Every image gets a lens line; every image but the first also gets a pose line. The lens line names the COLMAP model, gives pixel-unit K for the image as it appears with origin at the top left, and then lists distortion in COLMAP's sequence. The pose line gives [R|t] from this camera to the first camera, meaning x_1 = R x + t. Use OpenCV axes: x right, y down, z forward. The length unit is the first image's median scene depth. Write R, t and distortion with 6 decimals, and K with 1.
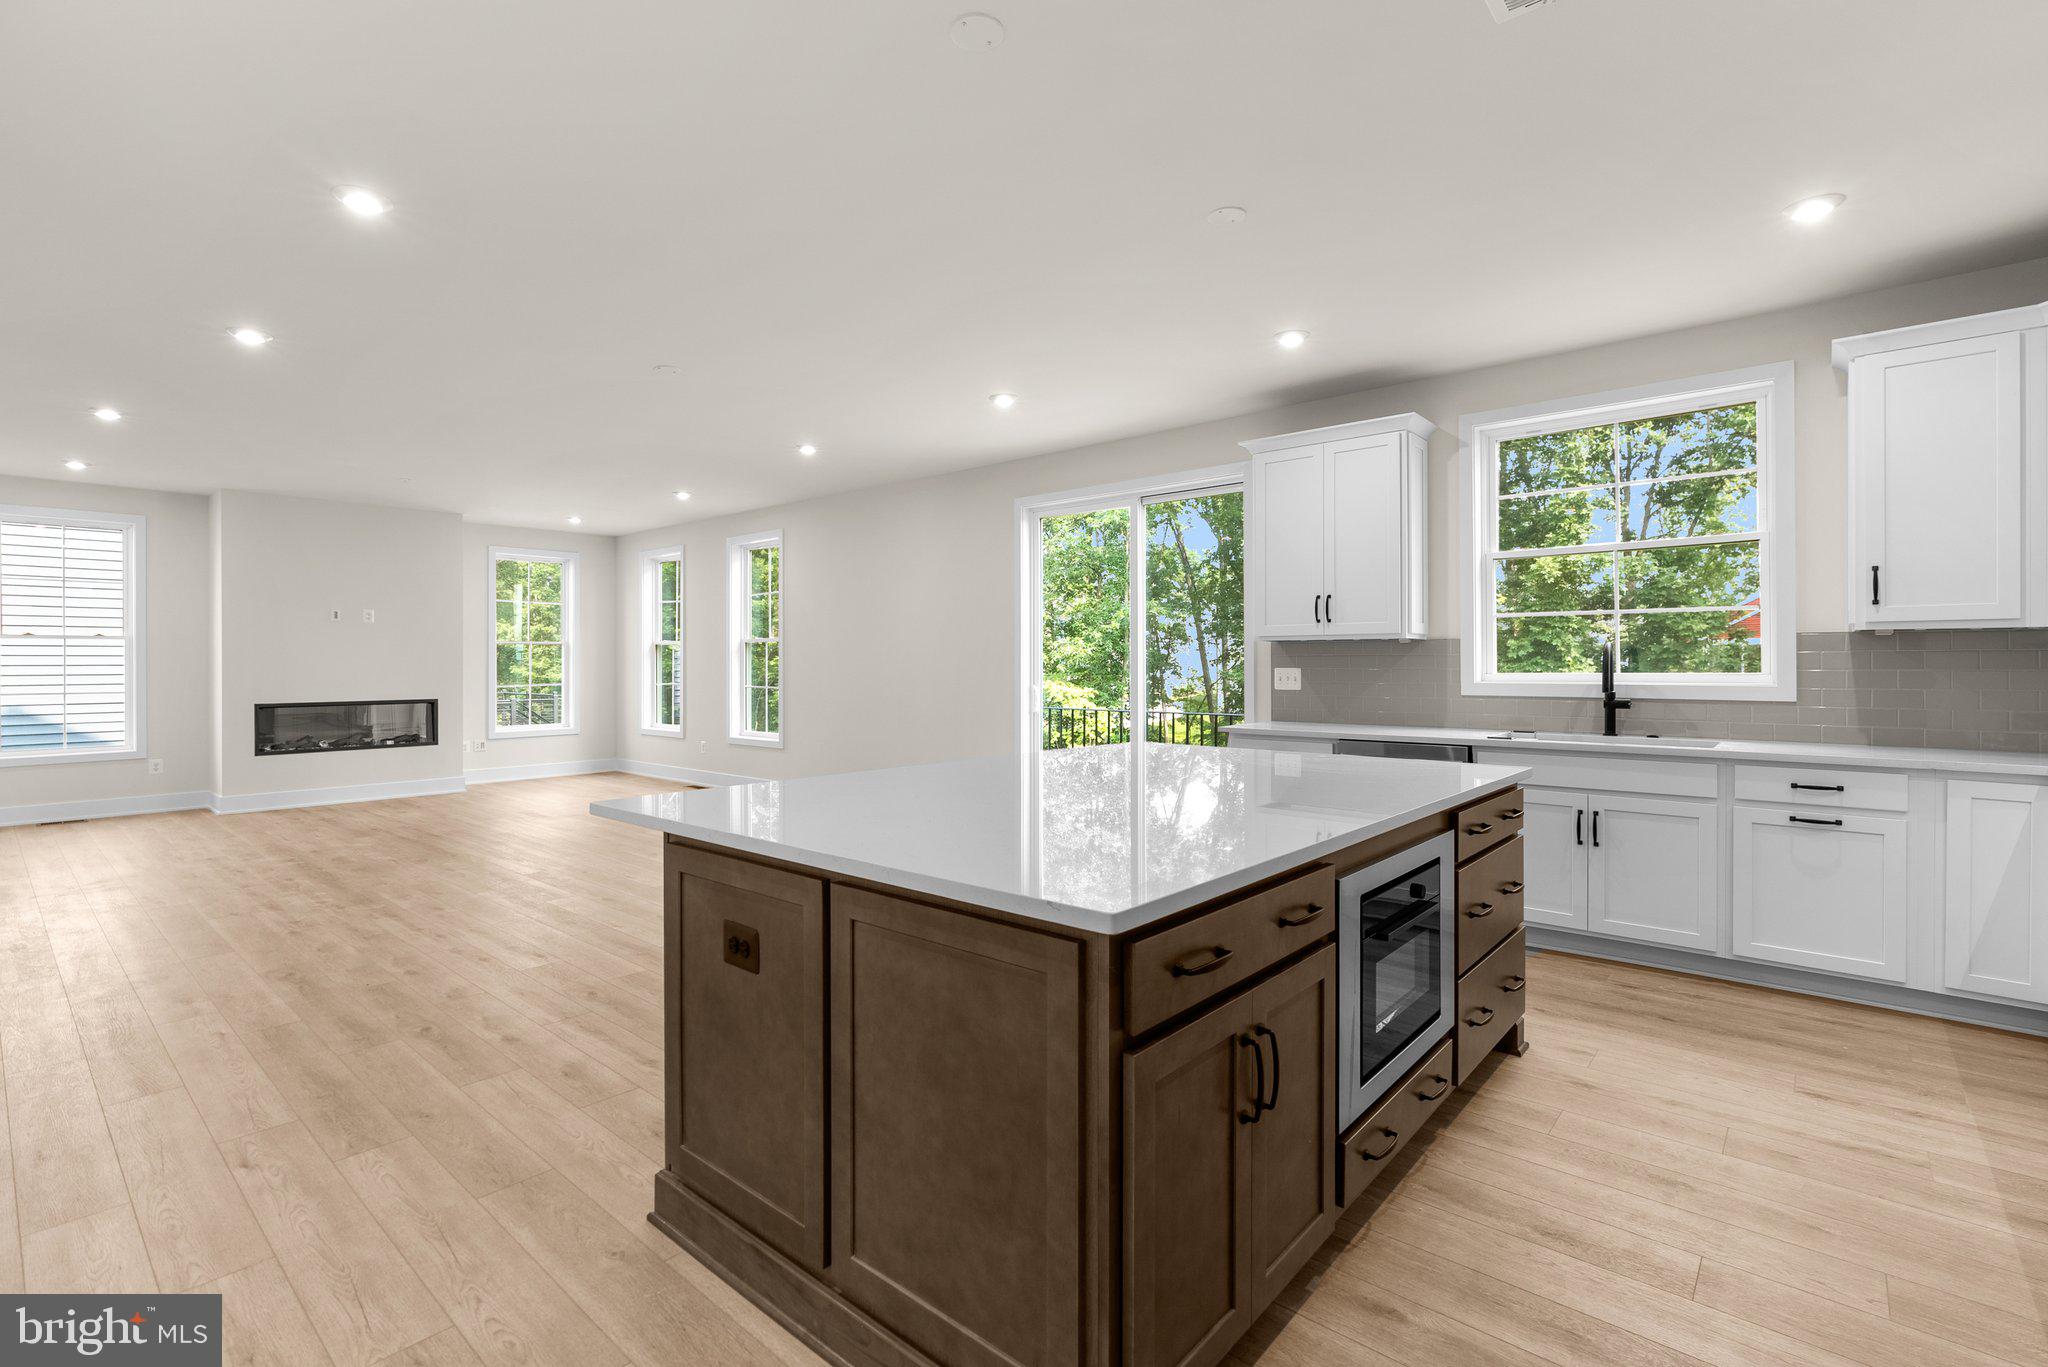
lens RADIAL K [[928.5, 0, 1011.5], [0, 928.5, 672.5], [0, 0, 1]] dist [-0.010866, 0.002131]
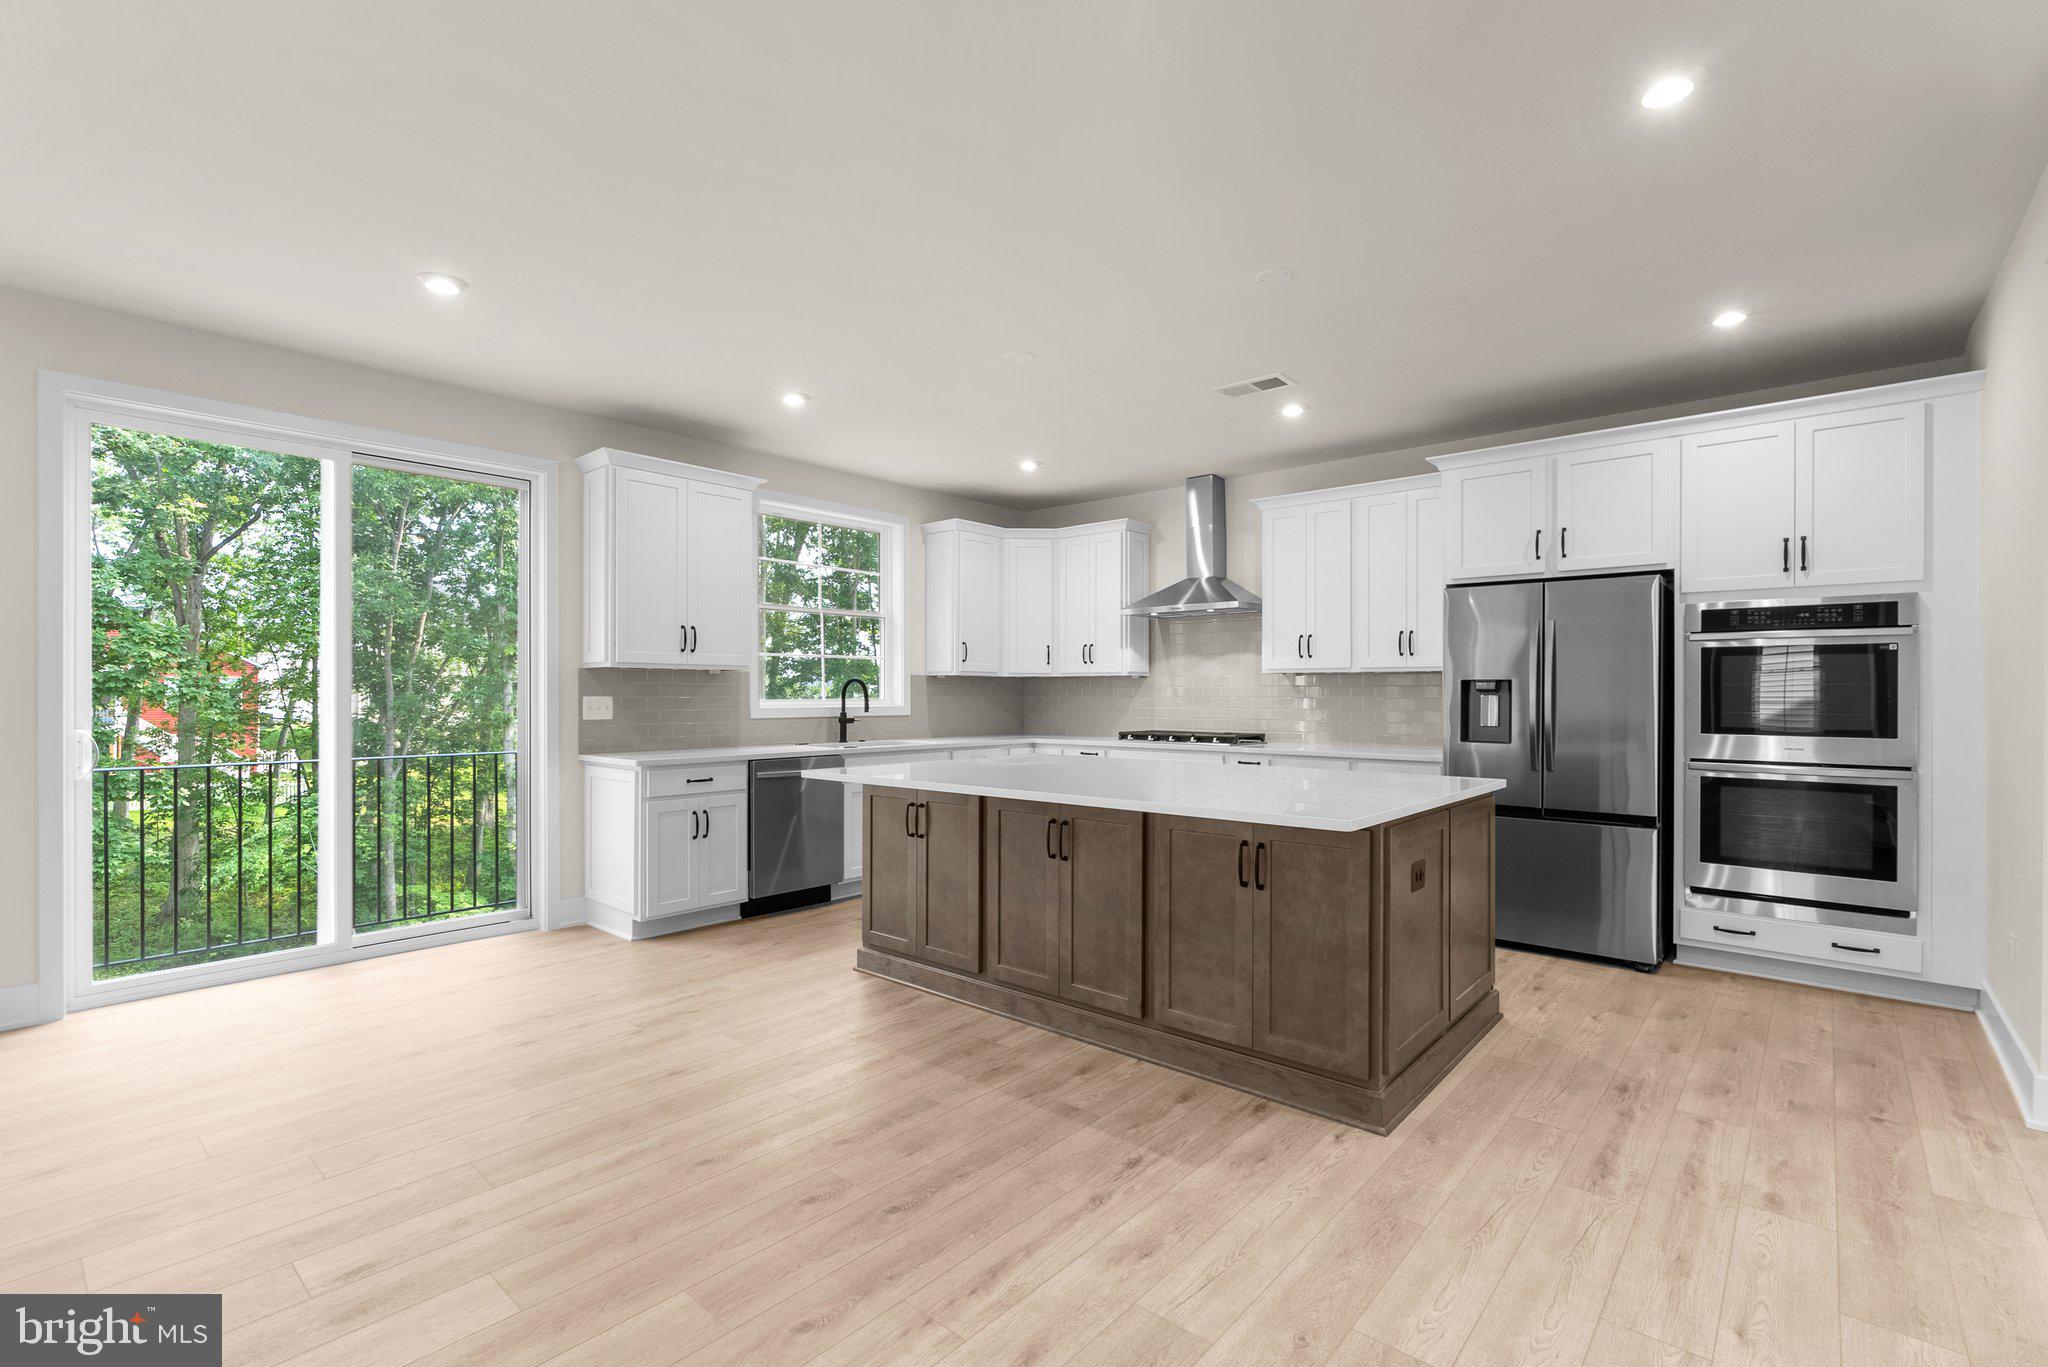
lens RADIAL K [[928.5, 0, 1016.0], [0, 928.5, 687.9], [0, 0, 1]] dist [-0.010866, 0.002131]
pose [[0.000626, 0.010298, 0.999947, -0.431340], [0.008155, 0.999914, -0.010302, 0.000198], [-0.999967, 0.008161, 0.000542, 0.392834]]
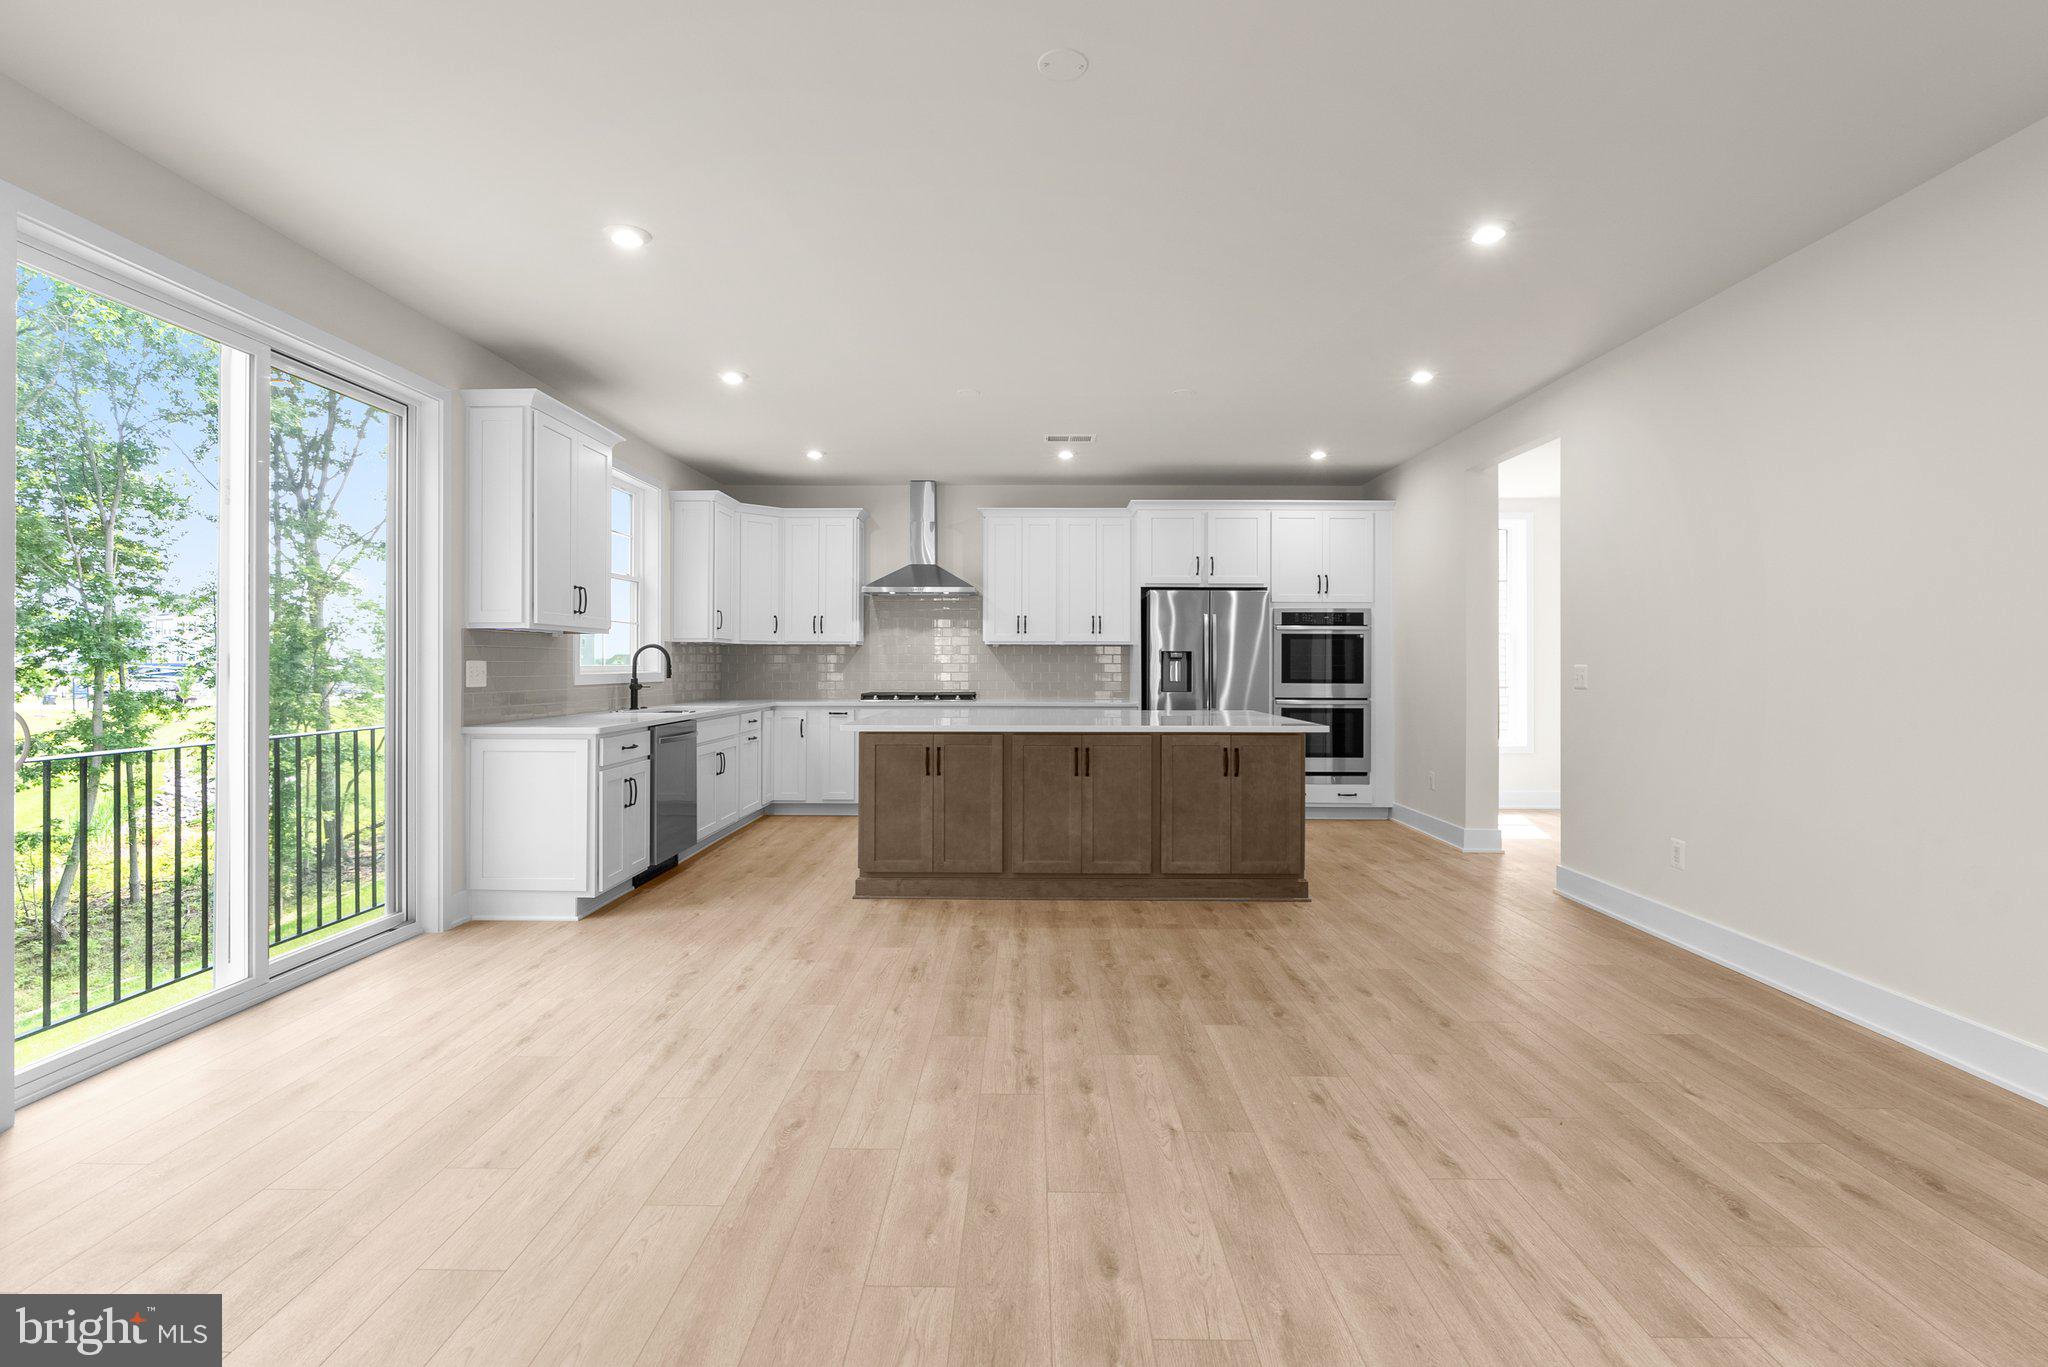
lens RADIAL K [[928.5, 0, 1019.9], [0, 928.5, 667.2], [0, 0, 1]] dist [-0.010866, 0.002131]
pose [[-0.649497, -0.000031, 0.760364, -0.436027], [0.008106, 0.999943, 0.006965, -0.000337], [-0.760321, 0.010688, -0.649460, 0.792449]]
